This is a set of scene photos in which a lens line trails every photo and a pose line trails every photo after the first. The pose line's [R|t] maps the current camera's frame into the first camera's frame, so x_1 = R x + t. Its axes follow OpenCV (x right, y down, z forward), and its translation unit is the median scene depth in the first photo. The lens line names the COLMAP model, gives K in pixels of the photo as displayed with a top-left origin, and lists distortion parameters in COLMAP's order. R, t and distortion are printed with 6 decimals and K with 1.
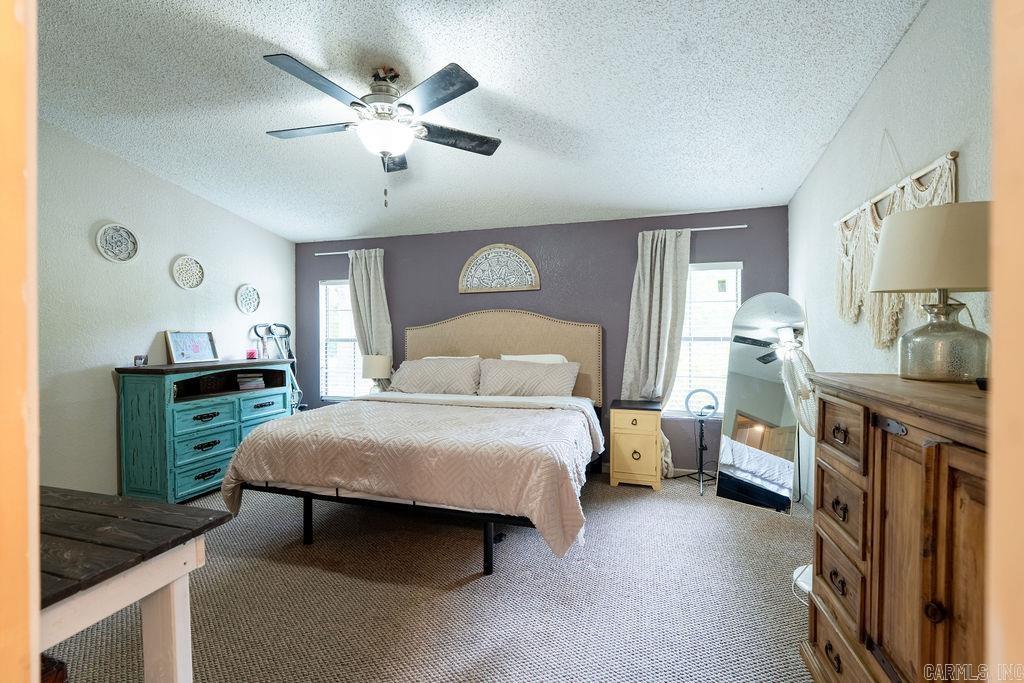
lens RADIAL K [[458.6, 0, 508.0], [0, 458.6, 340.9], [0, 0, 1]] dist [-0.011579, 0.003283]
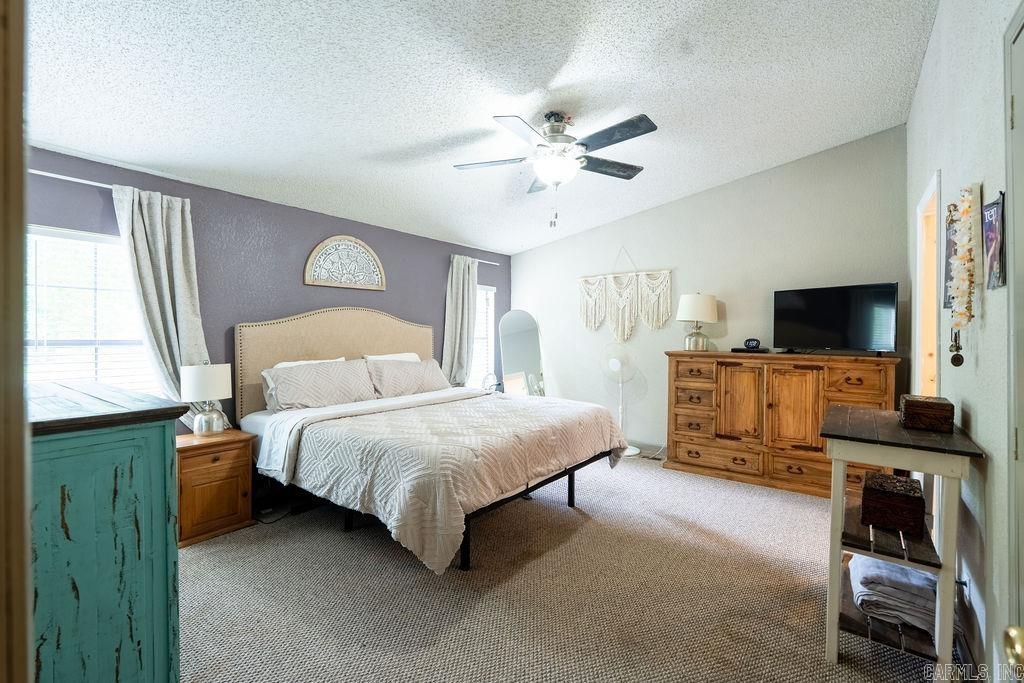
lens RADIAL K [[458.6, 0, 506.3], [0, 458.6, 340.0], [0, 0, 1]] dist [-0.011579, 0.003283]
pose [[0.347405, -0.007036, 0.937689, -0.817651], [0.006829, 0.999964, 0.004973, -0.005014], [-0.937690, 0.004676, 0.347440, 0.402168]]
